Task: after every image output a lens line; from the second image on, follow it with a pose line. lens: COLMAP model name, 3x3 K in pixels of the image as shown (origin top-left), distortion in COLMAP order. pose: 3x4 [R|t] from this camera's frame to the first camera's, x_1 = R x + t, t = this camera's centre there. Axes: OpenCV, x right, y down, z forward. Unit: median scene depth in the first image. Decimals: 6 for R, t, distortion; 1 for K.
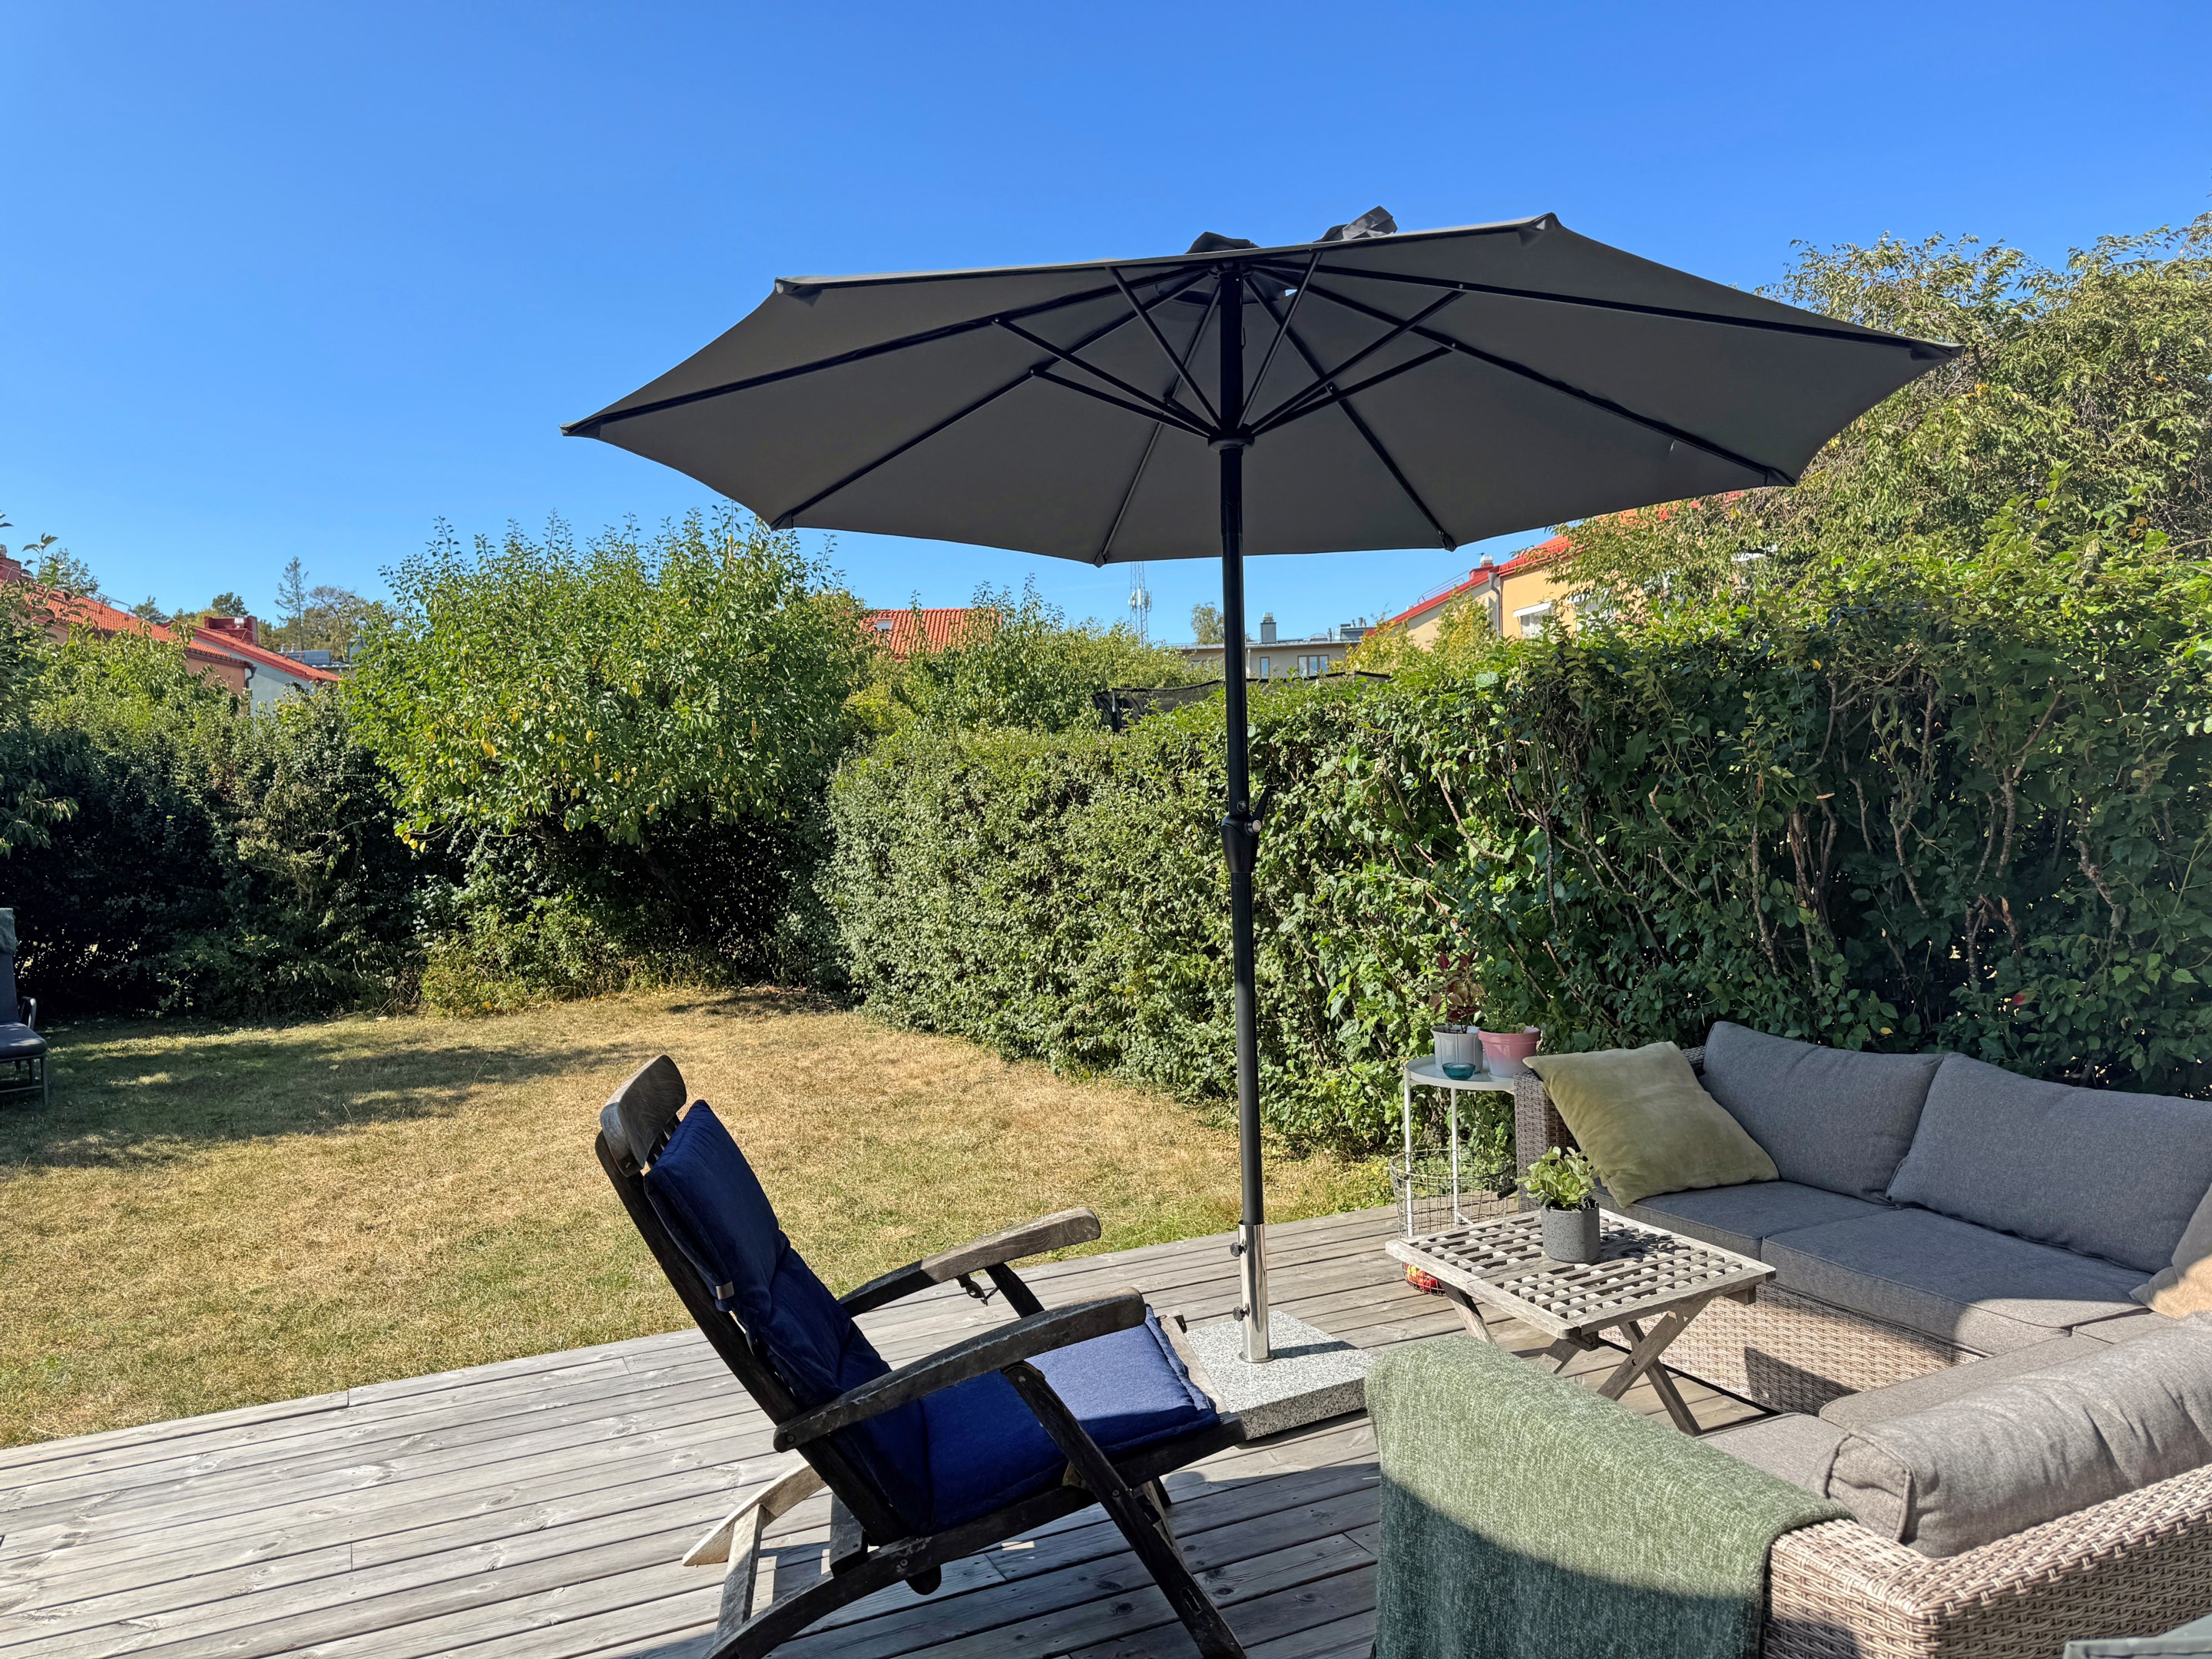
lens RADIAL K [[1541.1, 0, 1113.5], [0, 1541.1, 846.5], [0, 0, 1]] dist [0.101399, -0.122527]
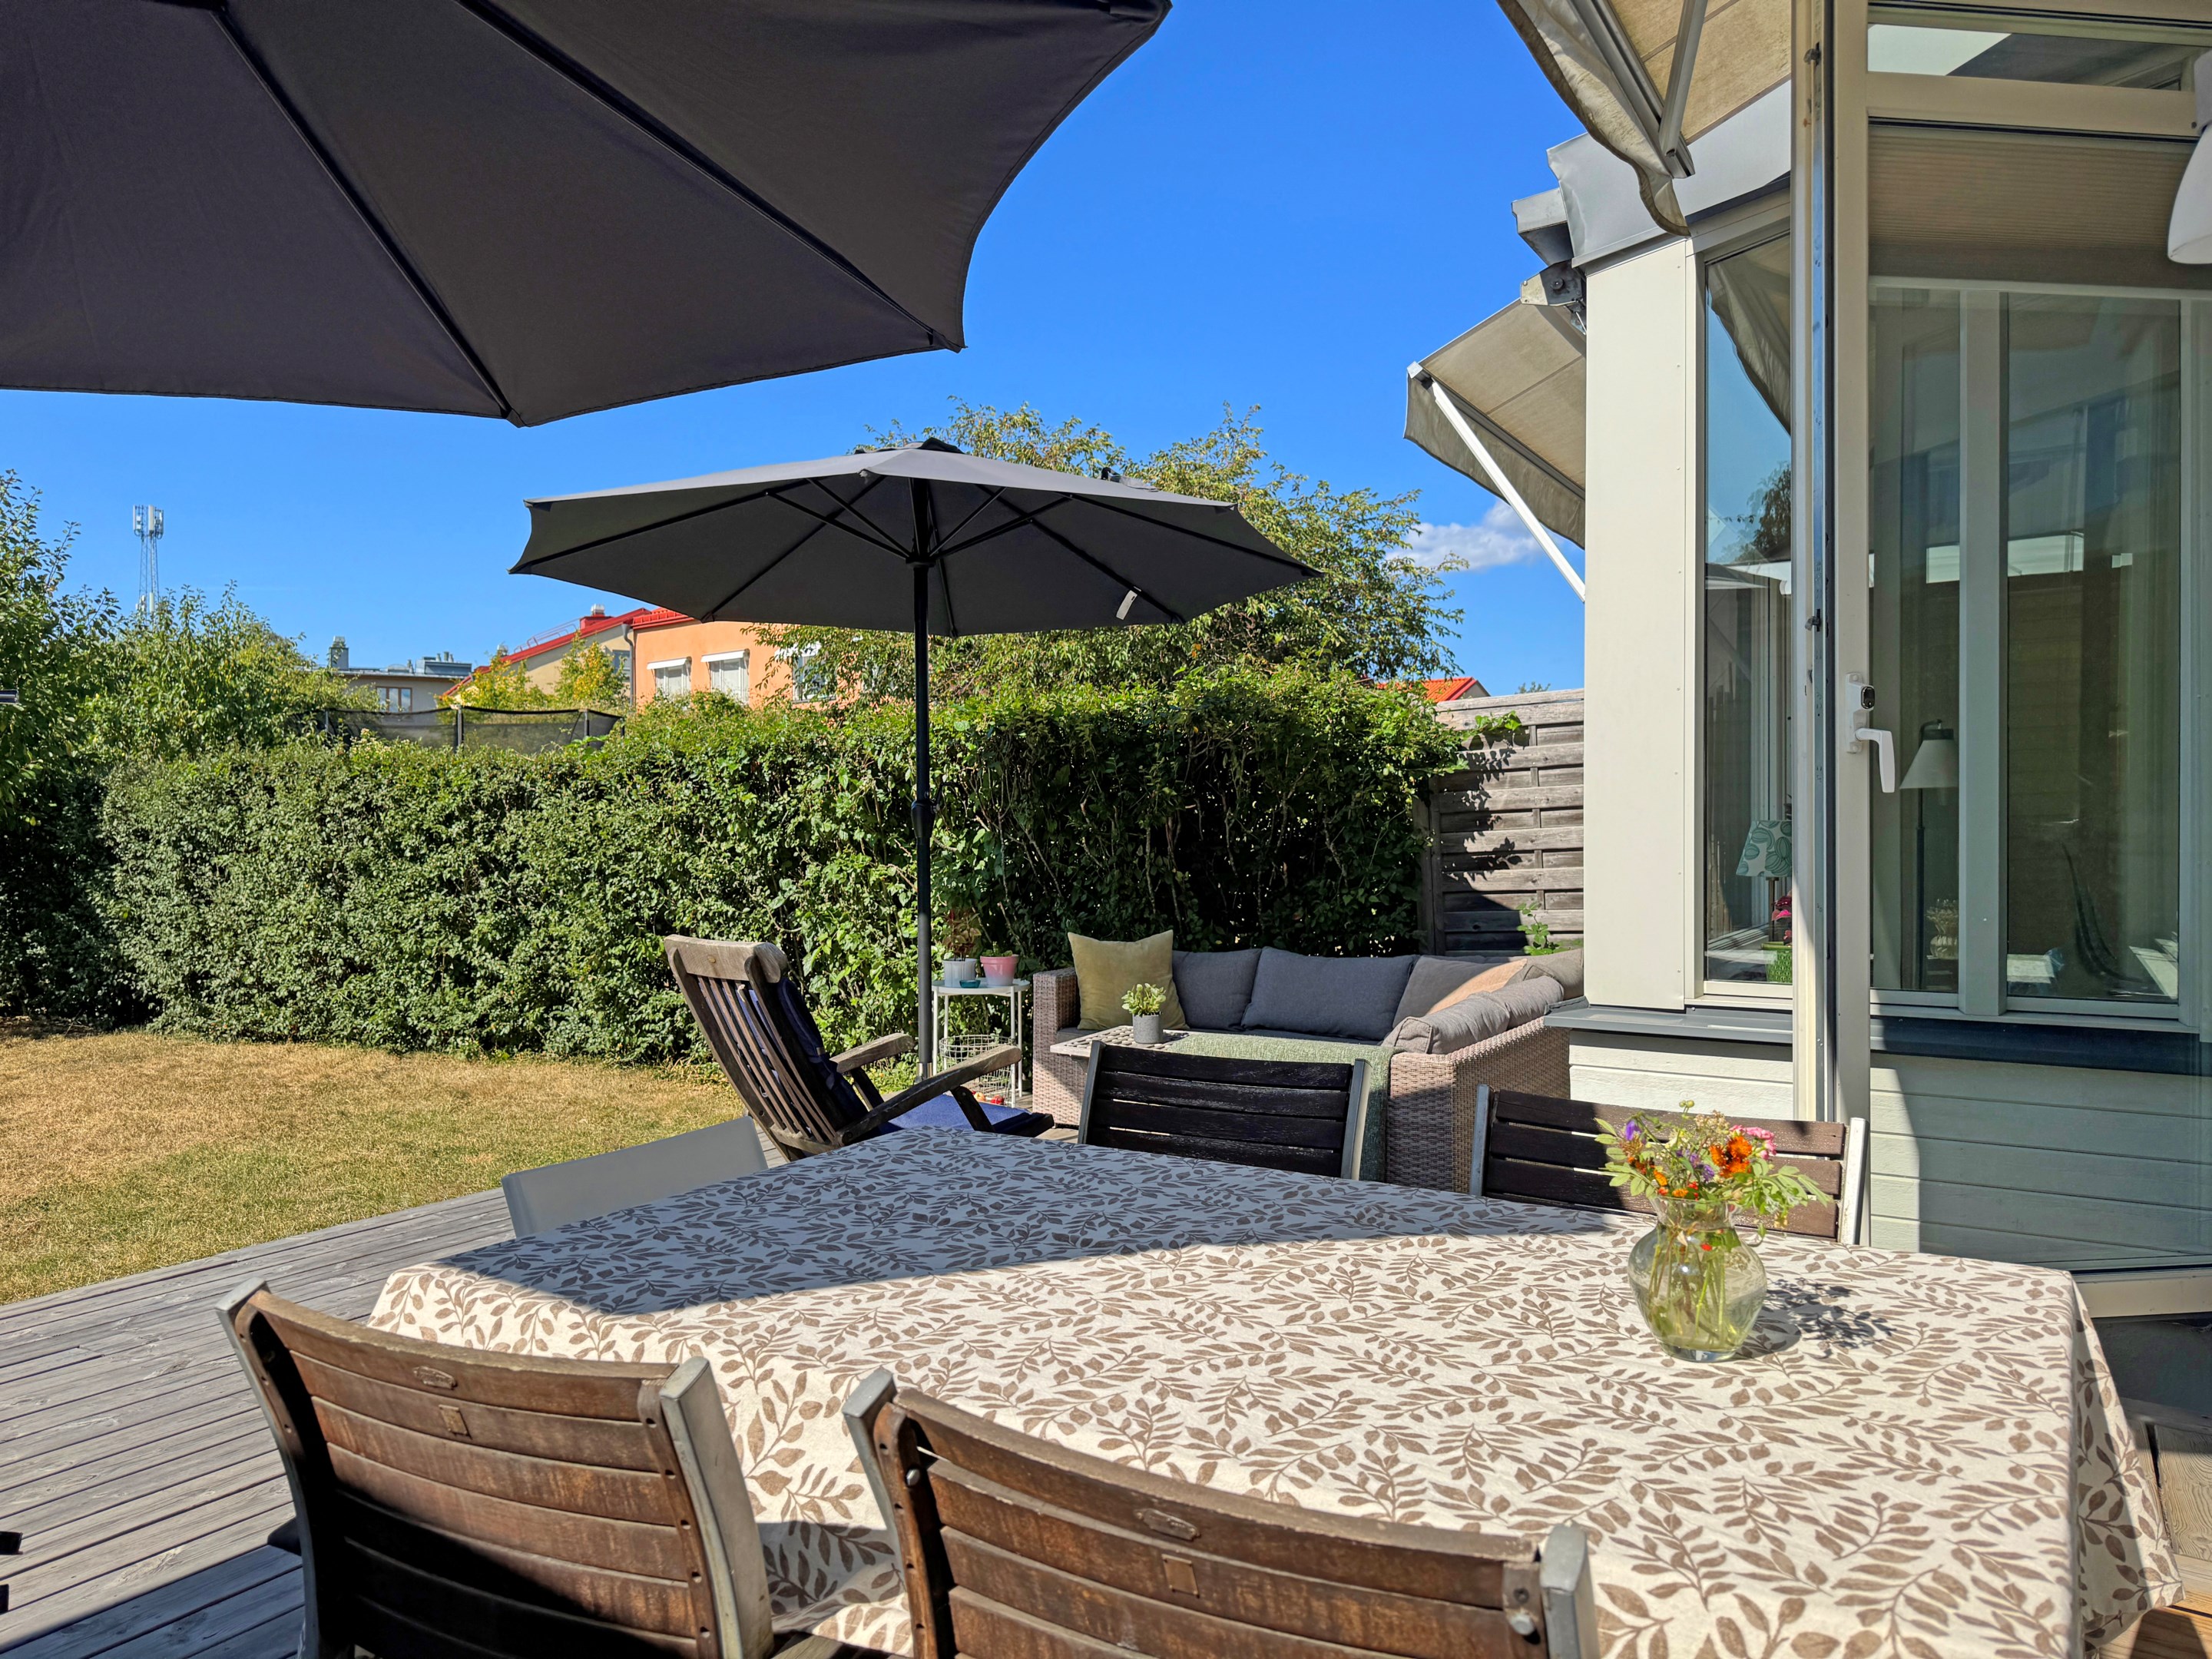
lens RADIAL K [[1541.1, 0, 1113.5], [0, 1541.1, 846.5], [0, 0, 1]] dist [0.101399, -0.122527]
pose [[0.833466, 0.022020, 0.552132, -0.289098], [-0.003037, 0.999373, -0.035274, 0.037470], [-0.552563, 0.027723, 0.833010, -0.188904]]
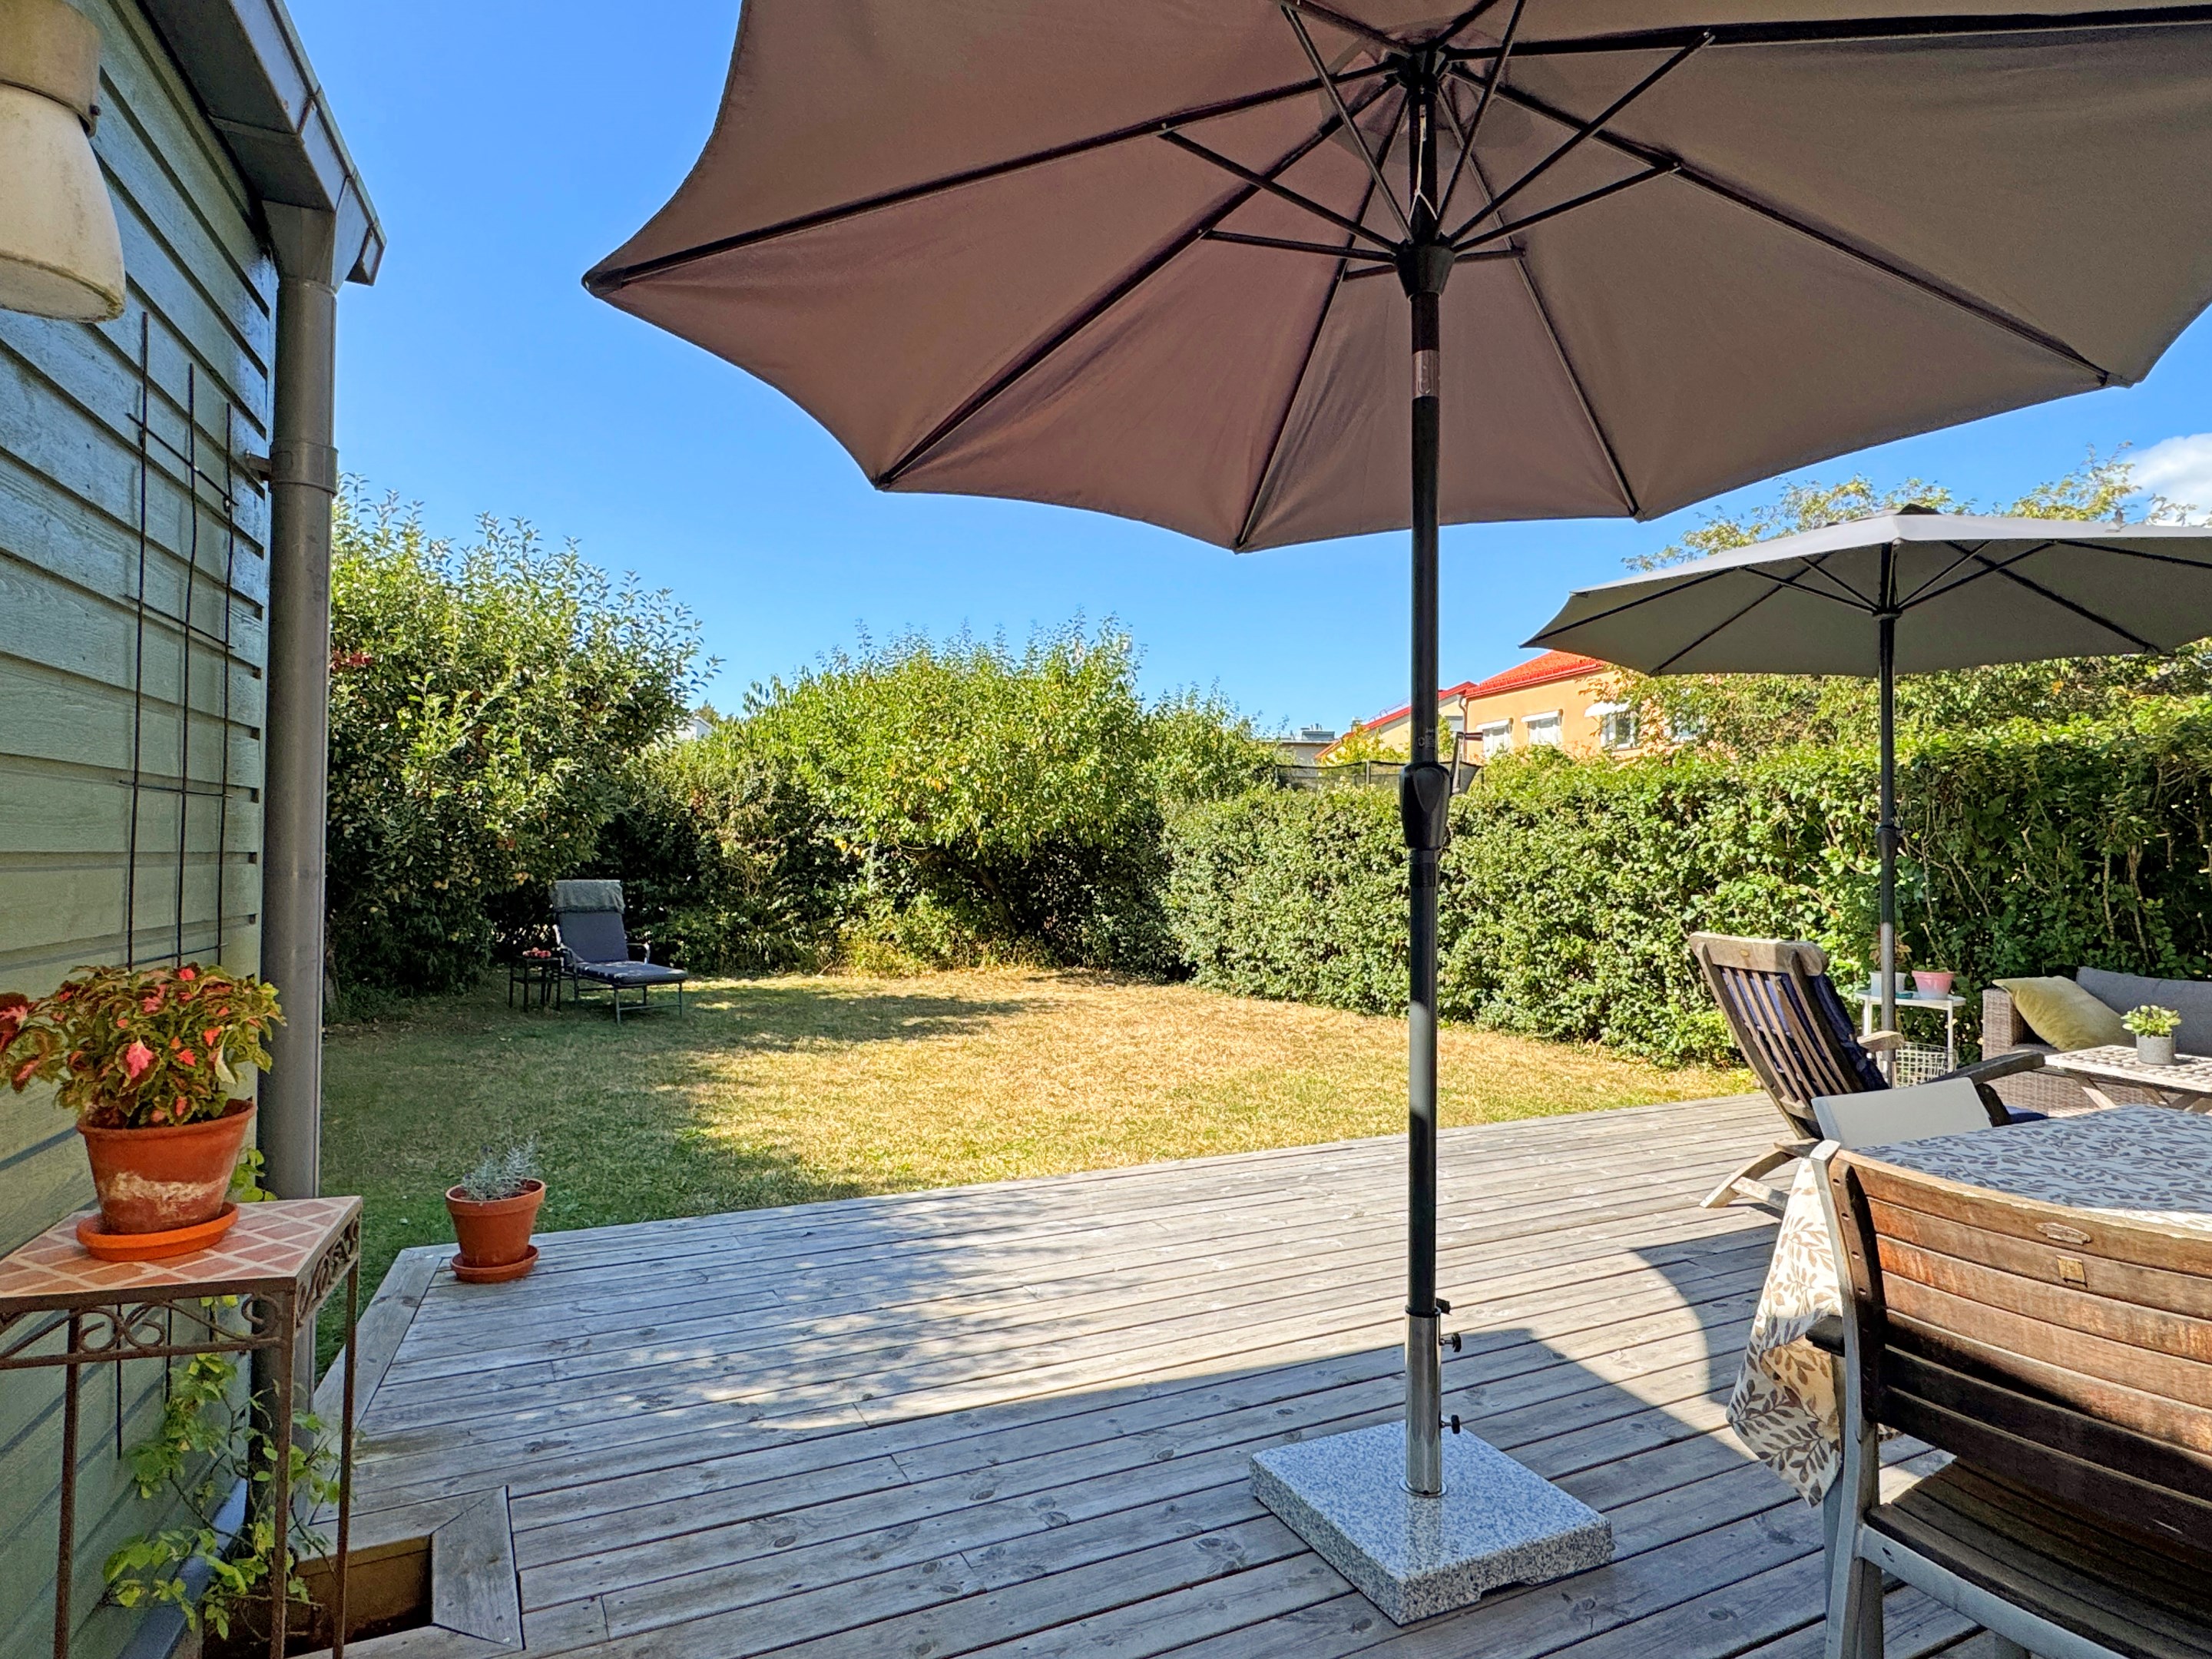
lens RADIAL K [[1253.4, 0, 1106.0], [0, 1253.4, 829.5], [0, 0, 1]] dist [-0.005611, -0.000270]
pose [[0.998593, 0.046799, 0.024921, -0.390779], [-0.045350, 0.997408, -0.055862, 0.048002], [-0.027471, 0.054653, 0.998127, -0.179350]]
